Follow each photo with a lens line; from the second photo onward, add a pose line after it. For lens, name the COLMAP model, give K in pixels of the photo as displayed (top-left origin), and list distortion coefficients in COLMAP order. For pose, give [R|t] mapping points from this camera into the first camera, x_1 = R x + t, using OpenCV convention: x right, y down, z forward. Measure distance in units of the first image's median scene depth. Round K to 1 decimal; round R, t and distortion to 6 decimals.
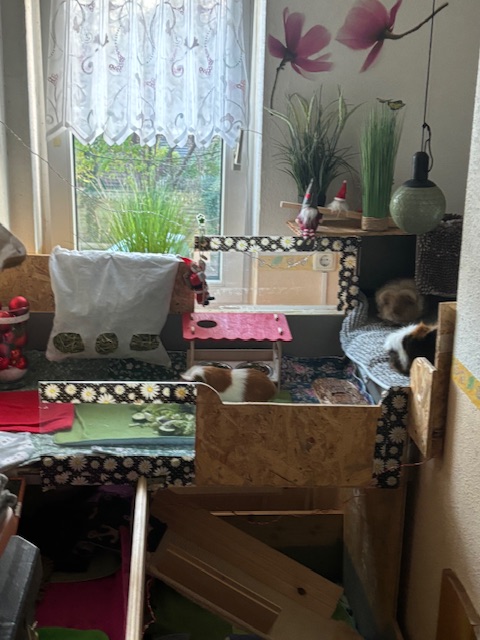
lens RADIAL K [[832.8, 0, 239.0], [0, 832.8, 308.4], [0, 0, 1]] dist [0.068595, 0.000000]
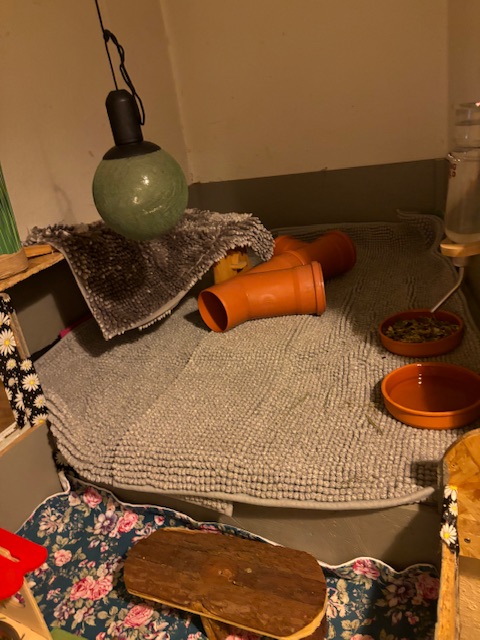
lens RADIAL K [[477.1, 0, 238.0], [0, 477.1, 314.6], [0, 0, 1]] dist [0.035315, -0.043209]
pose [[0.474474, -0.417104, 0.775177, -0.032493], [0.375365, 0.892405, 0.250427, -0.095568], [-0.796226, 0.172154, 0.579989, 0.705407]]
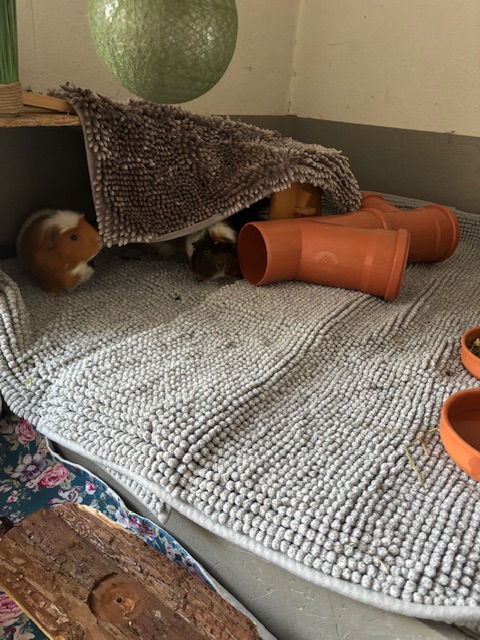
lens RADIAL K [[477.1, 0, 245.1], [0, 477.1, 320.4], [0, 0, 1]] dist [0.035315, -0.043209]
pose [[0.670171, -0.290963, 0.682797, 0.050856], [0.133522, 0.952210, 0.274716, -0.045032], [-0.730098, -0.092938, 0.676993, 0.748108]]
